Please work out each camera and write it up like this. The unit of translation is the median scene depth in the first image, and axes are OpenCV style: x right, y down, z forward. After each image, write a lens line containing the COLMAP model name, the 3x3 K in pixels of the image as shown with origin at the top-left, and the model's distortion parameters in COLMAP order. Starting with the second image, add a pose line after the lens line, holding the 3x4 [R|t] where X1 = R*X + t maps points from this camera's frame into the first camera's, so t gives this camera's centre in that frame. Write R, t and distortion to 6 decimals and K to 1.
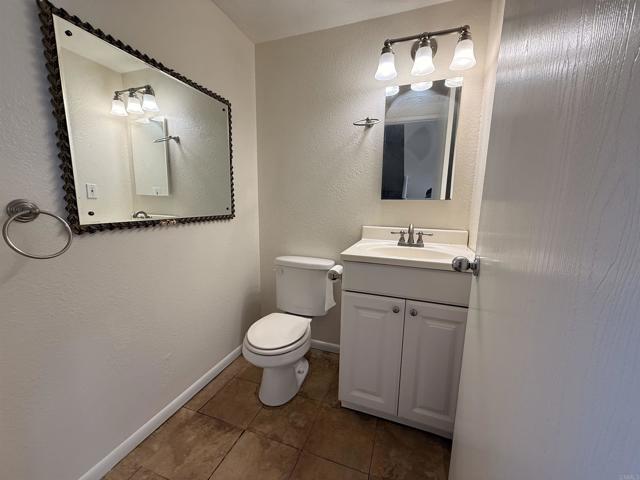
lens RADIAL K [[254.2, 0, 320.5], [0, 254.2, 240.8], [0, 0, 1]] dist [-0.001154, 0.000219]
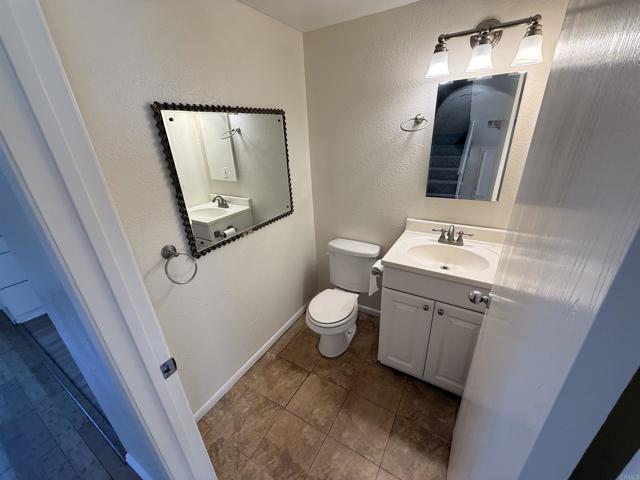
lens RADIAL K [[254.2, 0, 320.7], [0, 254.2, 242.0], [0, 0, 1]] dist [-0.001154, 0.000219]
pose [[0.979450, 0.020826, -0.200608, 0.031155], [0.030329, 0.968136, 0.248584, -0.300406], [0.199393, -0.249559, 0.947609, -0.156410]]
